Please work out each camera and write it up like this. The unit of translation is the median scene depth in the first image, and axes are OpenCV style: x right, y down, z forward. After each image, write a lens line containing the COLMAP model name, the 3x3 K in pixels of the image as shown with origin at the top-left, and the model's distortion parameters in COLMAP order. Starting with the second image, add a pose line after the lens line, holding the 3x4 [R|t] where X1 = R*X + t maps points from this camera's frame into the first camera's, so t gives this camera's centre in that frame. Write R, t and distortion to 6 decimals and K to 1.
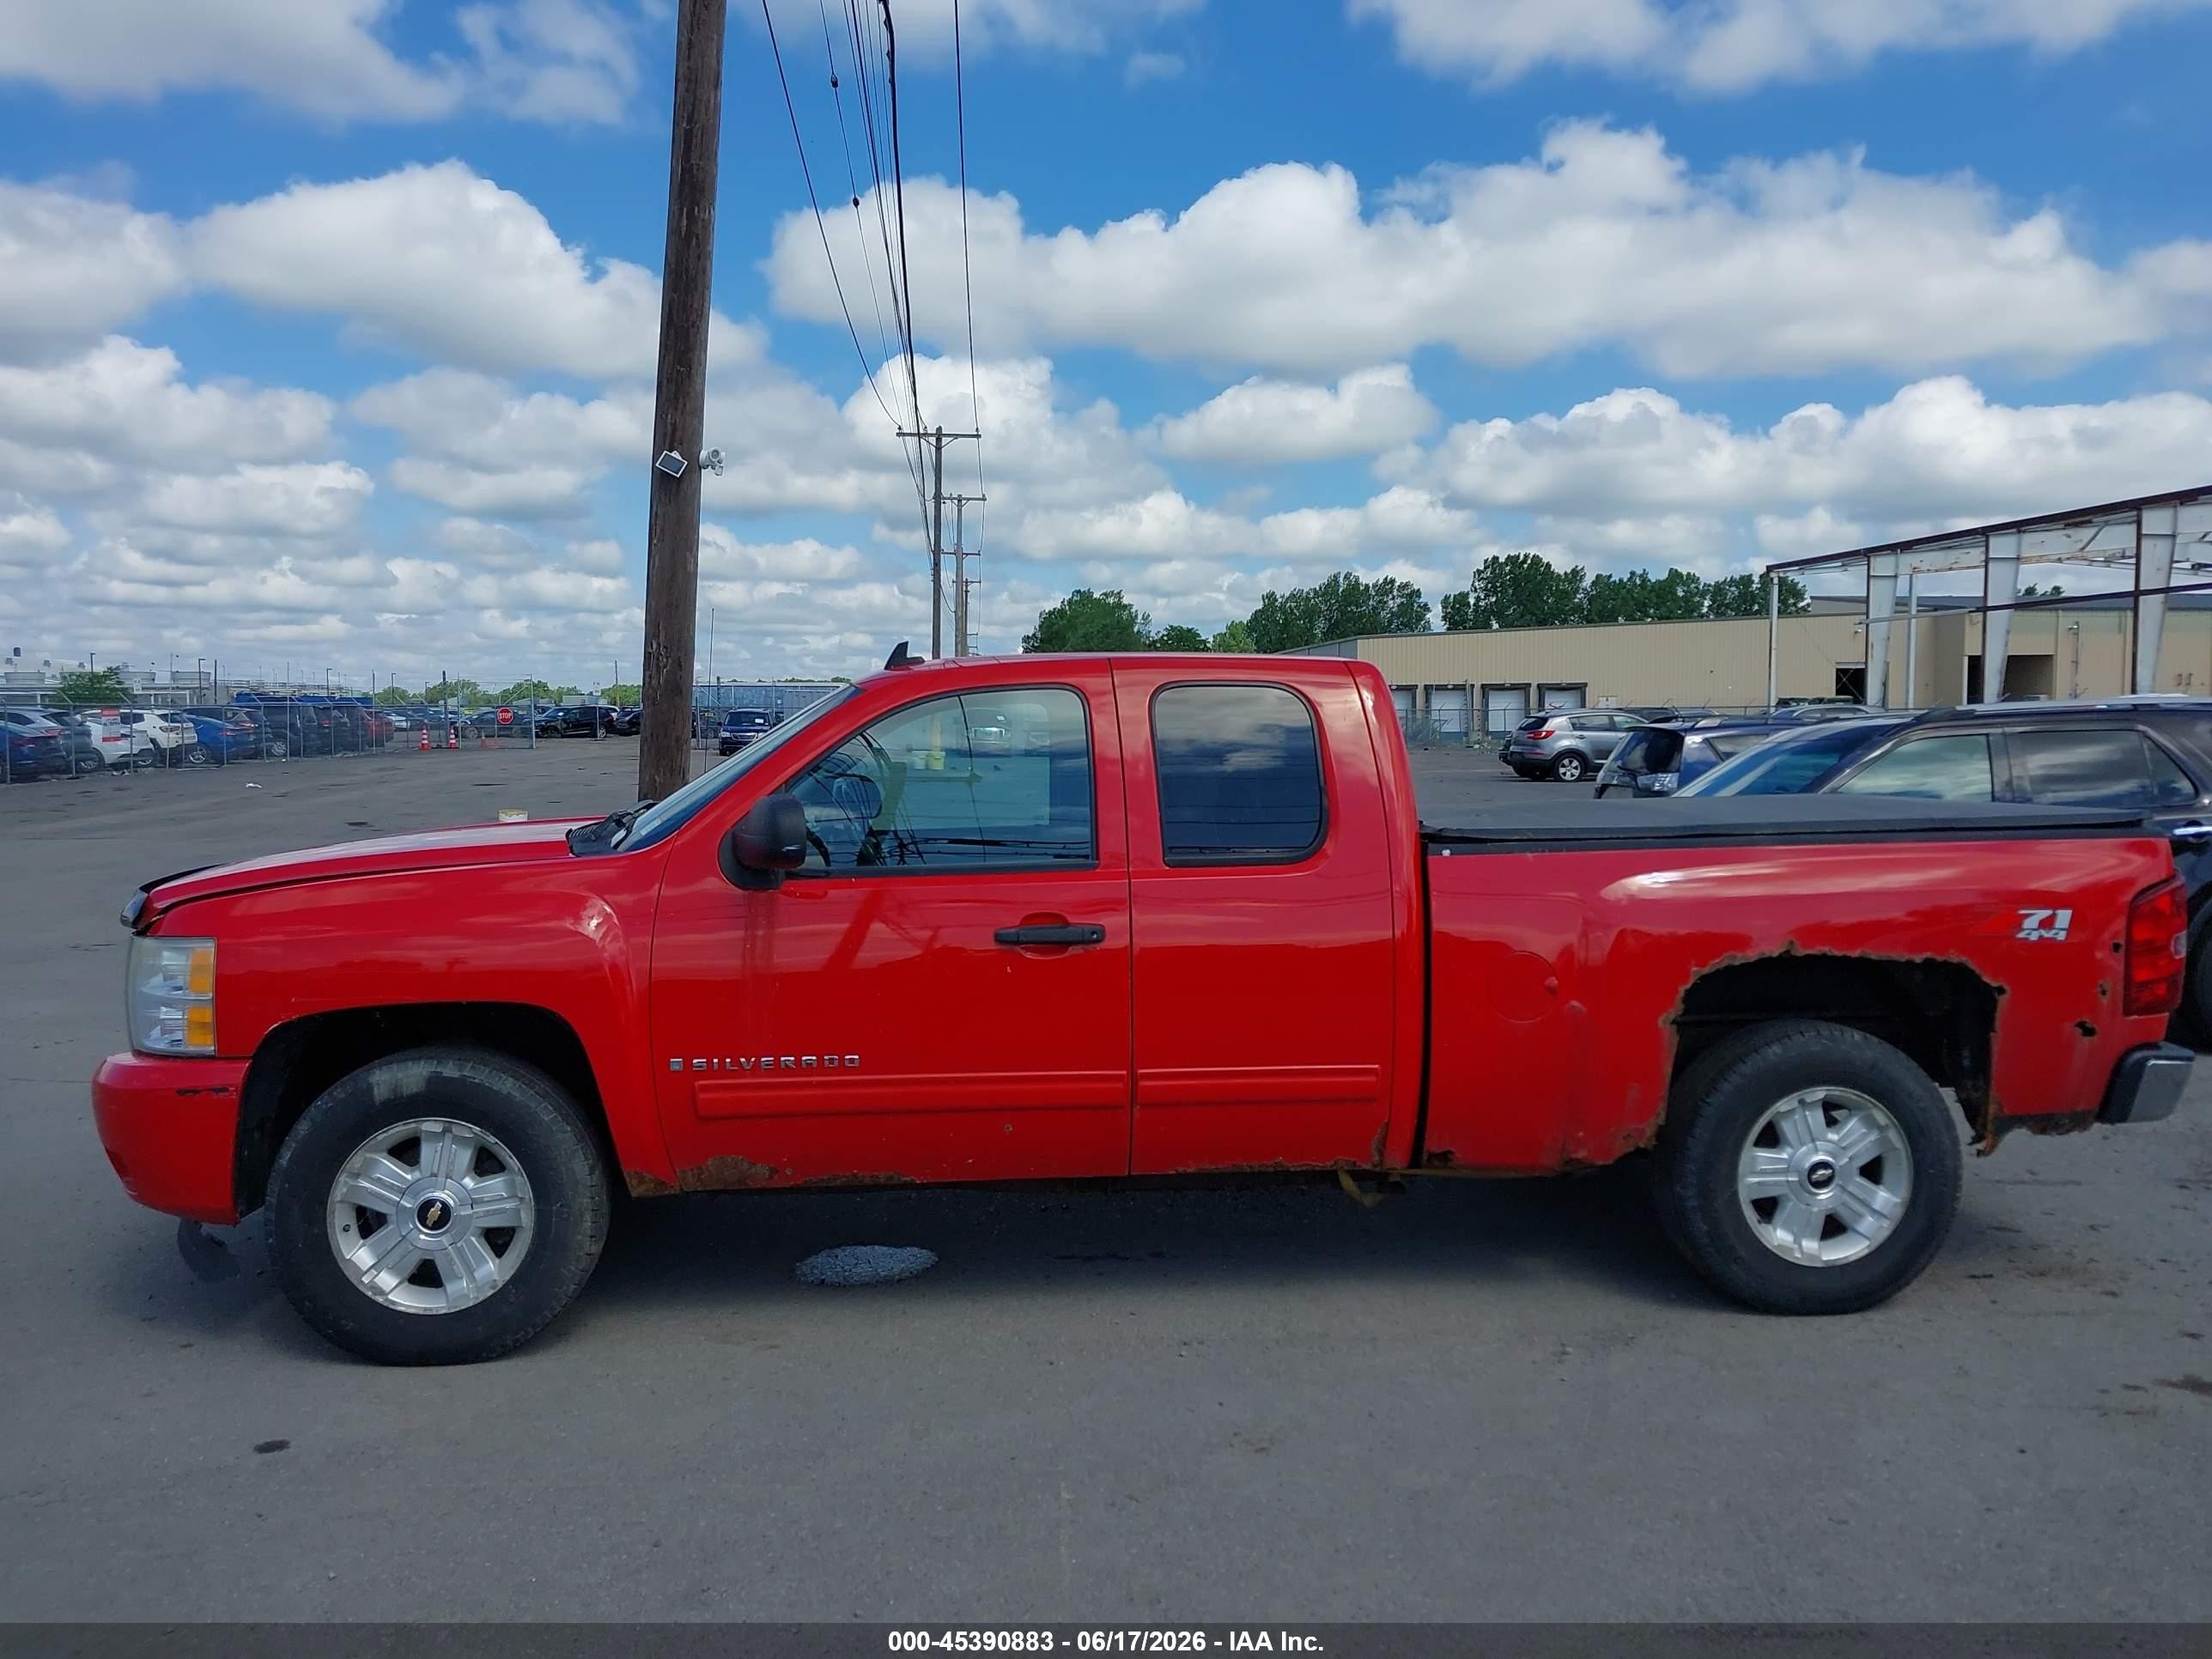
lens RADIAL K [[1741.3, 0, 1129.5], [0, 1741.3, 831.7], [0, 0, 1]] dist [0.006259, -0.004381]
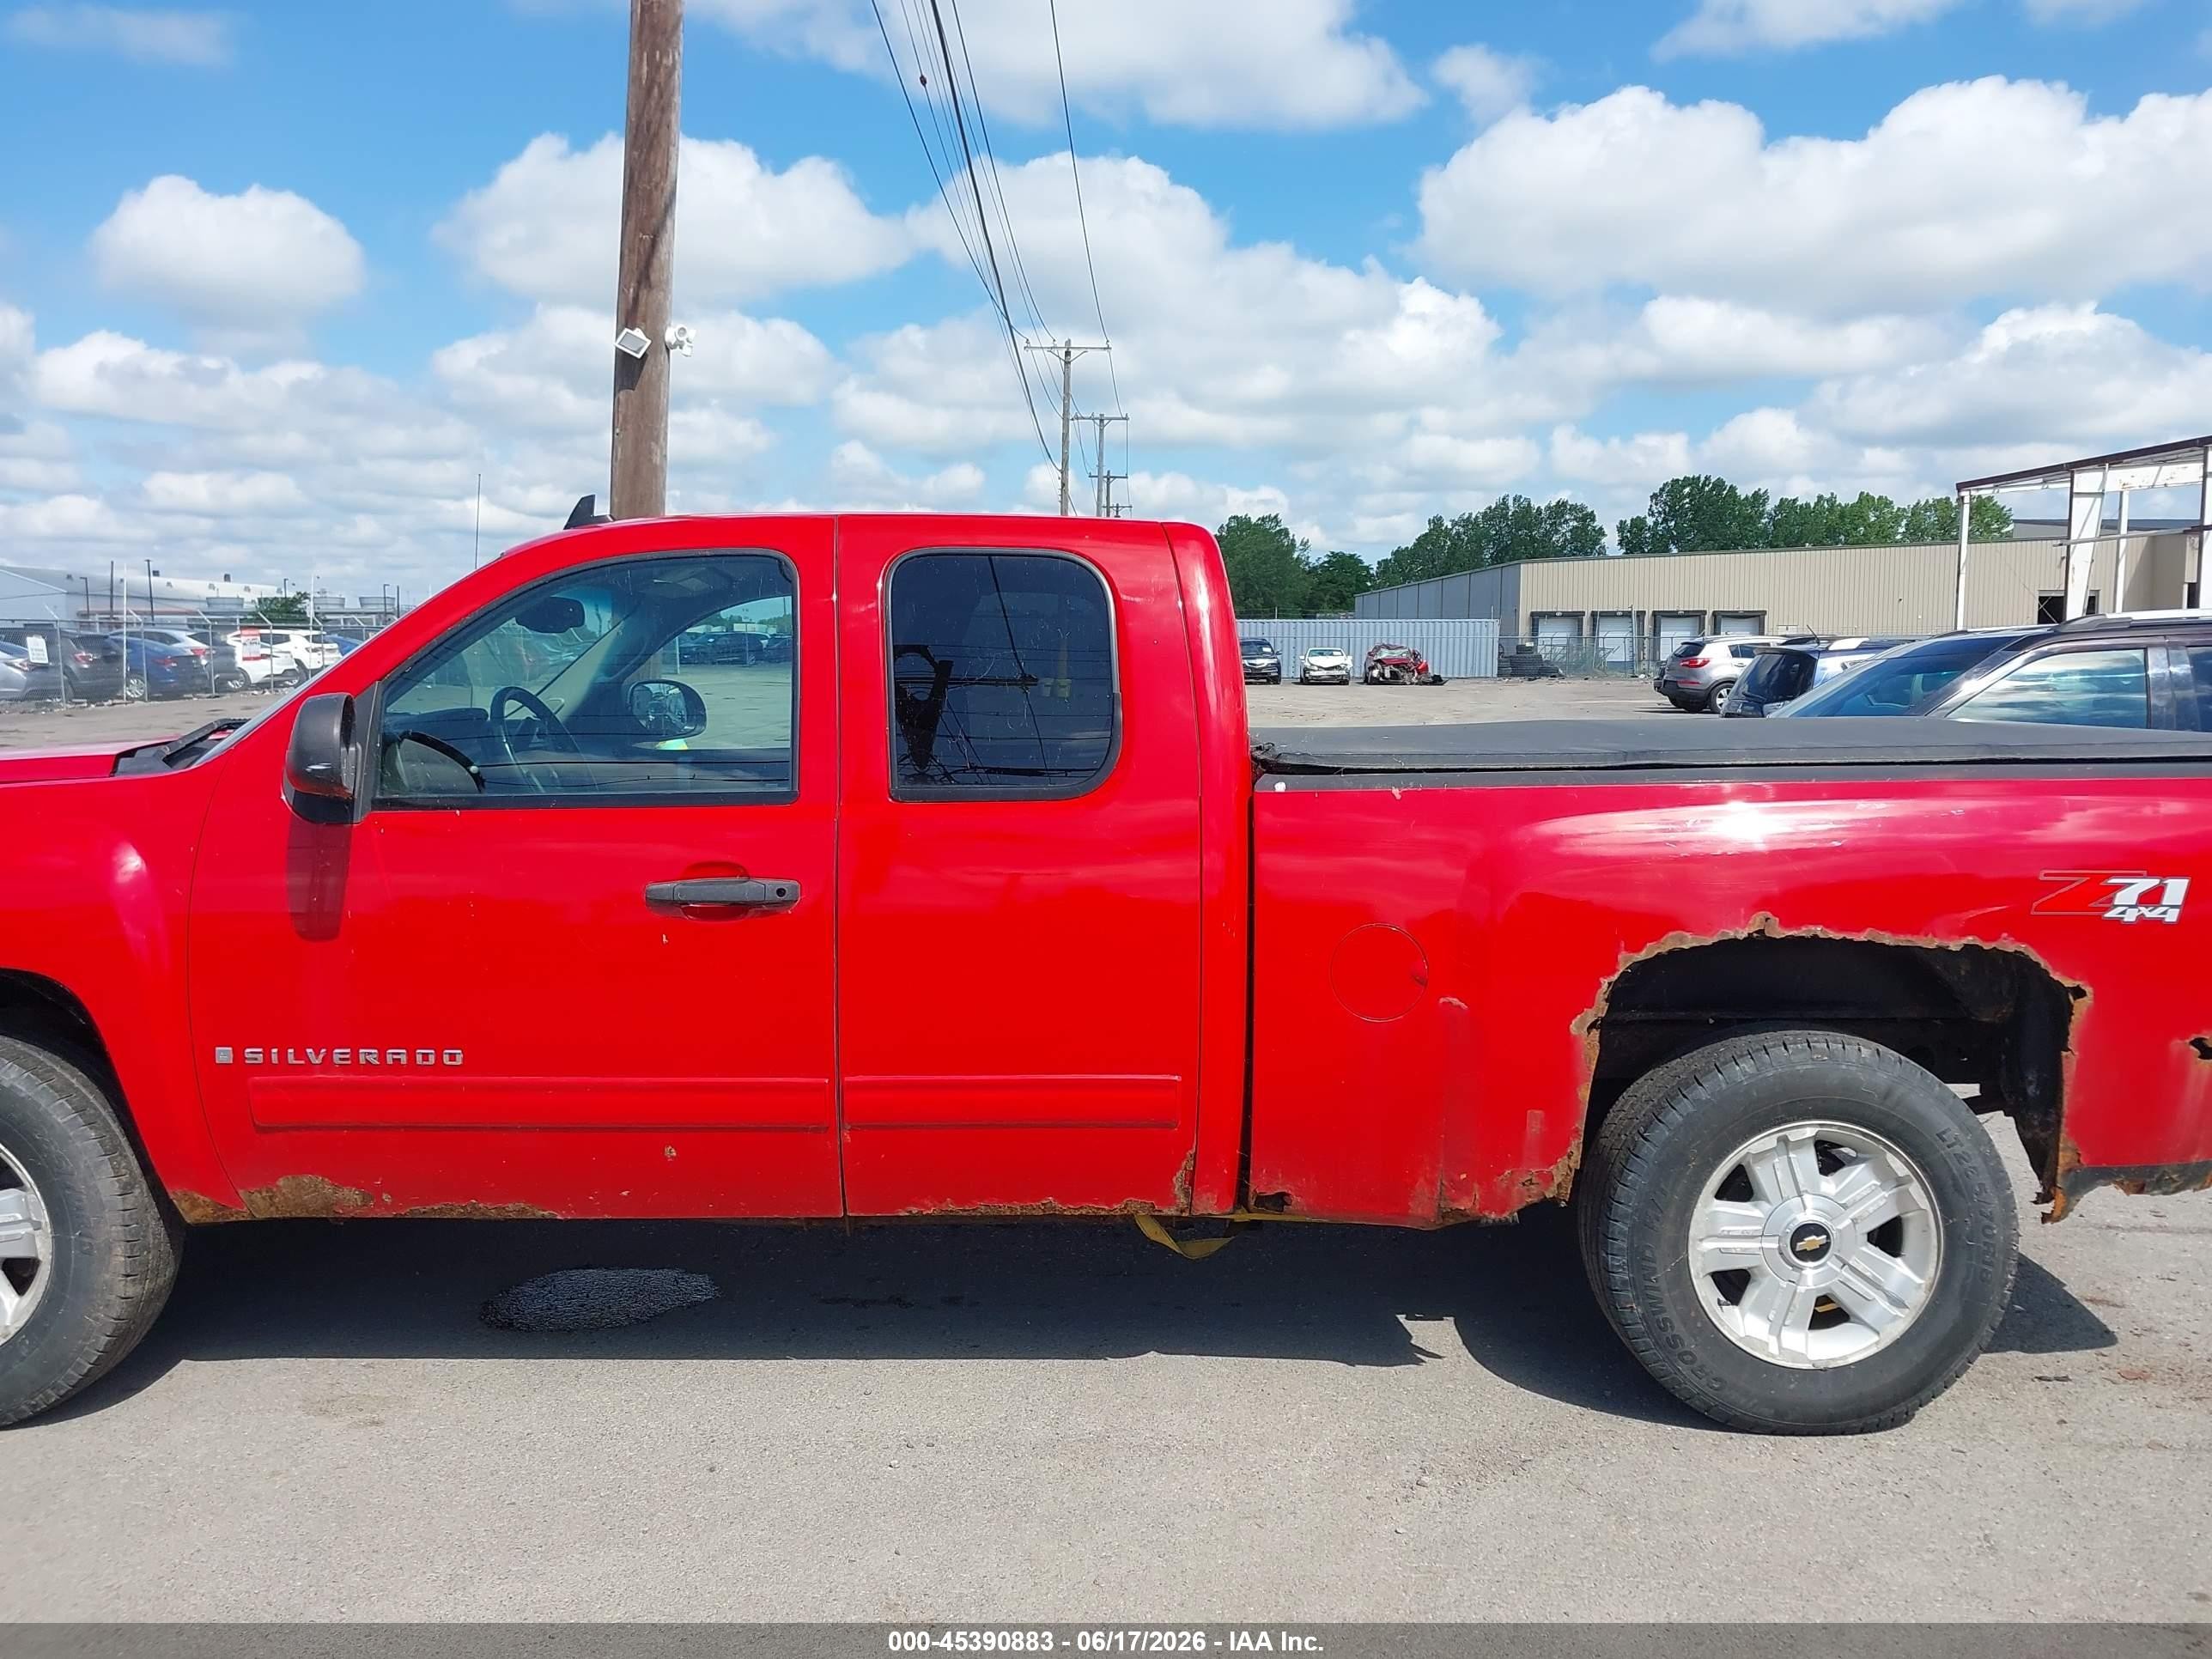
lens RADIAL K [[1761.0, 0, 1125.4], [0, 1761.0, 825.1], [0, 0, 1]] dist [0.004266, -0.008899]
pose [[0.995723, 0.014361, -0.091264, 0.179317], [-0.011051, 0.999266, 0.036670, 0.002379], [0.091724, -0.035505, 0.995151, 0.259451]]
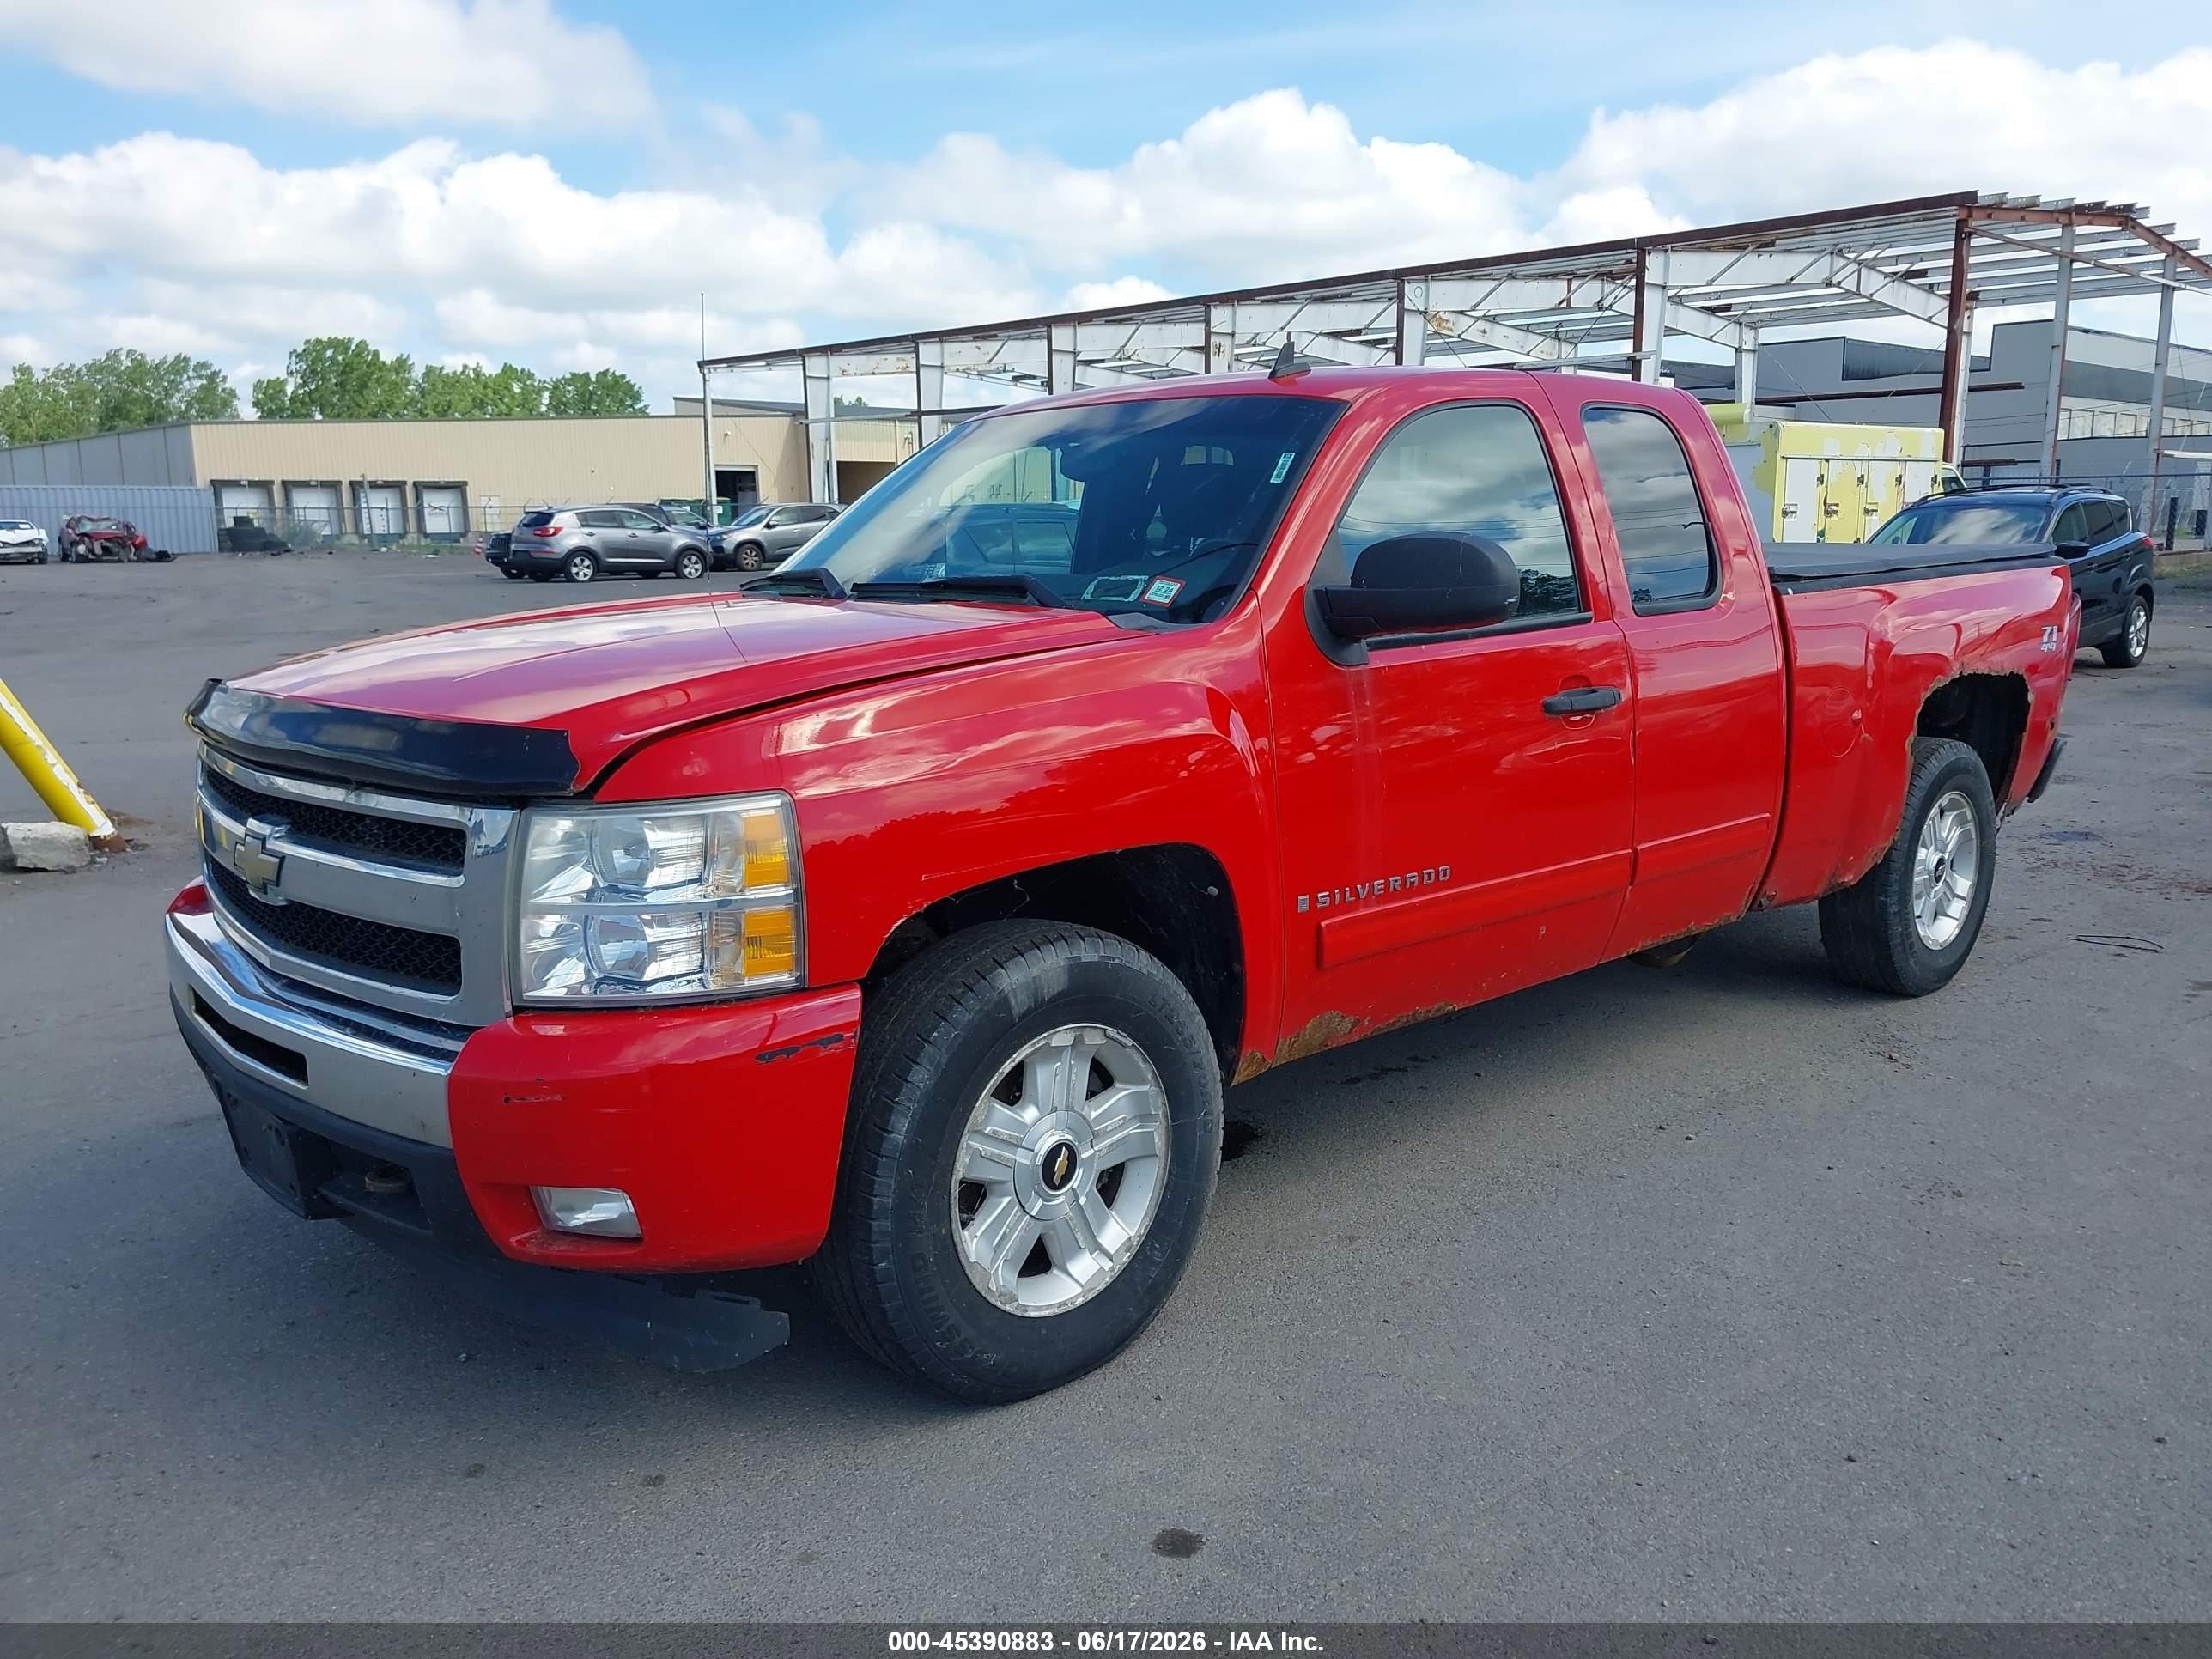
lens RADIAL K [[1761.0, 0, 1125.4], [0, 1761.0, 825.1], [0, 0, 1]] dist [0.004266, -0.008899]
pose [[0.809564, -0.100099, 0.578434, -0.734196], [0.038455, 0.992281, 0.117895, 0.009381], [-0.585770, -0.073200, 0.807165, 0.432779]]
